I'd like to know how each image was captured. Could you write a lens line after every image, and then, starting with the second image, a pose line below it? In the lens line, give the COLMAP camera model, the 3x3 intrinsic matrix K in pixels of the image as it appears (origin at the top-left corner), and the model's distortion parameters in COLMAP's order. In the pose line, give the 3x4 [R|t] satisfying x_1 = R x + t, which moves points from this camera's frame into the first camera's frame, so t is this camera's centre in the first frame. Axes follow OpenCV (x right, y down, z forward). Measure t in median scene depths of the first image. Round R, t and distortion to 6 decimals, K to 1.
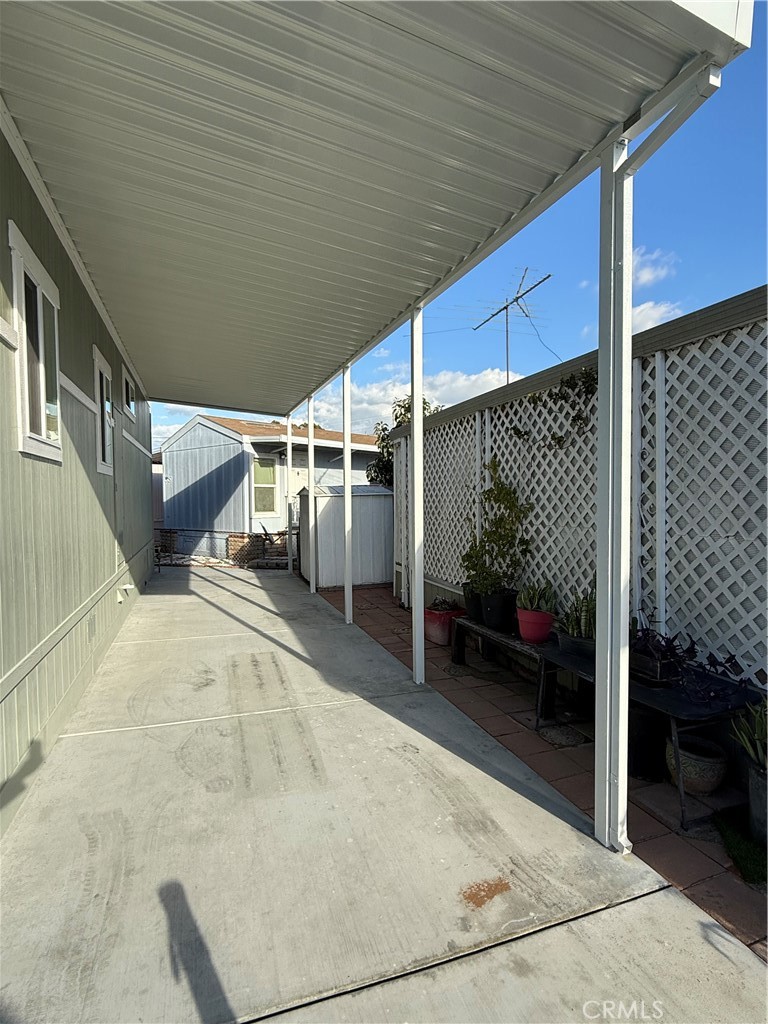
lens RADIAL K [[554.8, 0, 384.0], [0, 554.8, 512.0], [0, 0, 1]] dist [-0.000502, 0.000027]
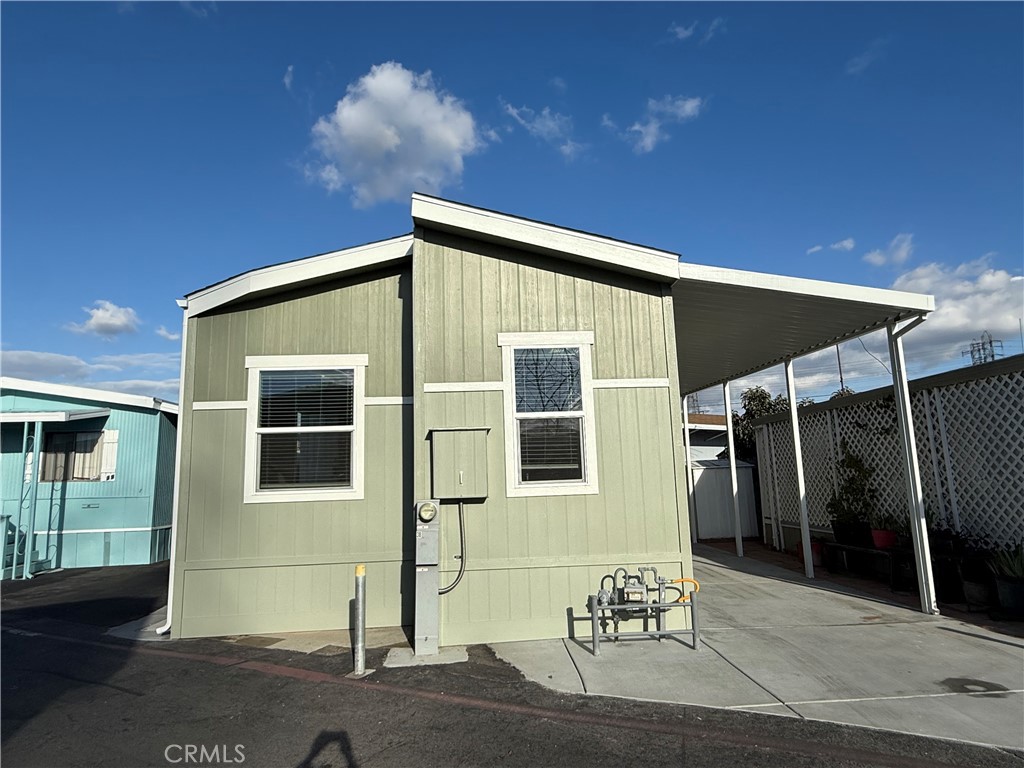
lens RADIAL K [[607.3, 0, 512.0], [0, 607.3, 384.0], [0, 0, 1]] dist [0.002615, 0.000781]
pose [[0.963100, -0.064414, -0.261322, -0.281901], [0.017849, 0.984087, -0.176789, 0.040910], [0.268551, 0.165601, 0.948924, -1.052477]]
